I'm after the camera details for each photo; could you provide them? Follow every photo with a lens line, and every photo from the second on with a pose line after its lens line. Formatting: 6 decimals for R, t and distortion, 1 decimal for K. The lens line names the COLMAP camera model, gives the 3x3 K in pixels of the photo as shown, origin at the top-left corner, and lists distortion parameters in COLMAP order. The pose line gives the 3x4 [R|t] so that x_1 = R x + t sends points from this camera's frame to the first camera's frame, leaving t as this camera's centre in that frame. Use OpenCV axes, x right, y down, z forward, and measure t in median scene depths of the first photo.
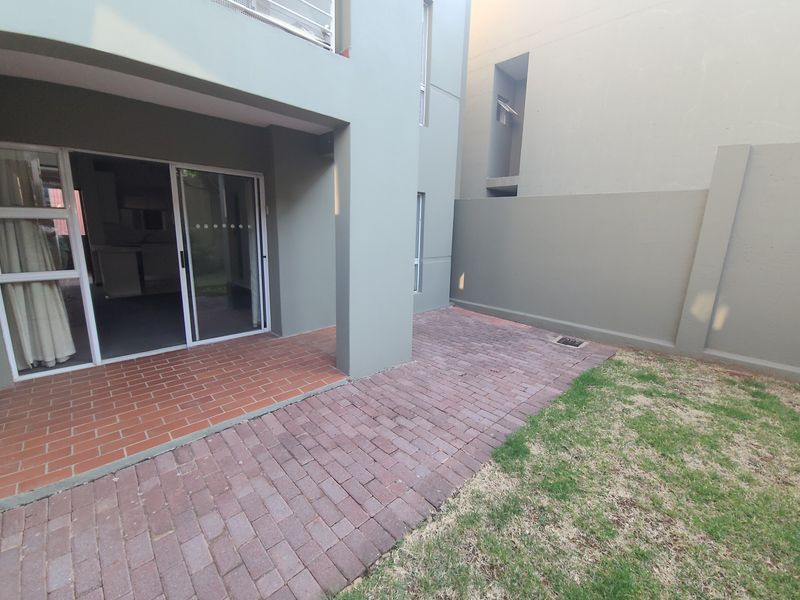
lens RADIAL K [[335.4, 0, 403.7], [0, 335.4, 301.6], [0, 0, 1]] dist [0.005129, -0.002772]
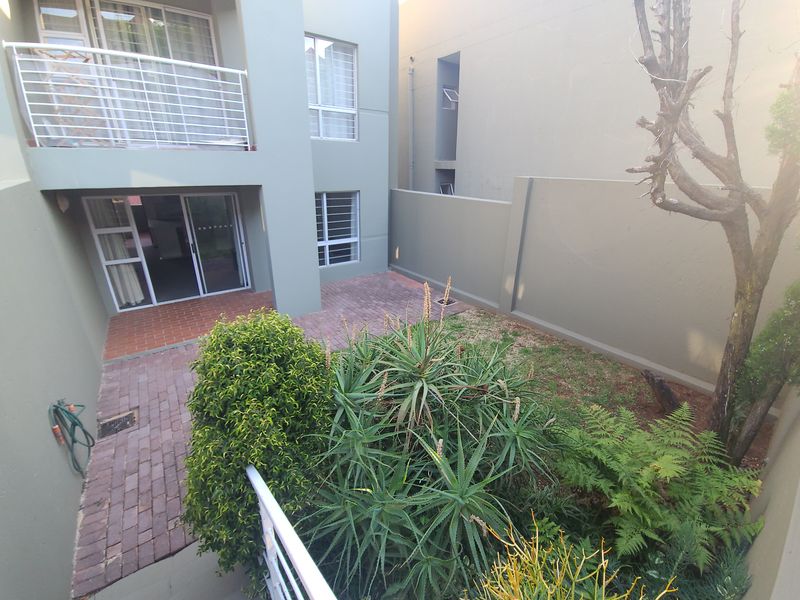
lens RADIAL K [[332.9, 0, 396.9], [0, 332.9, 304.8], [0, 0, 1]] dist [-0.000361, 0.005453]
pose [[0.990388, 0.042468, -0.131637, 0.708081], [-0.018766, 0.984156, 0.176309, -0.178245], [0.137039, -0.172144, 0.975493, -0.668239]]
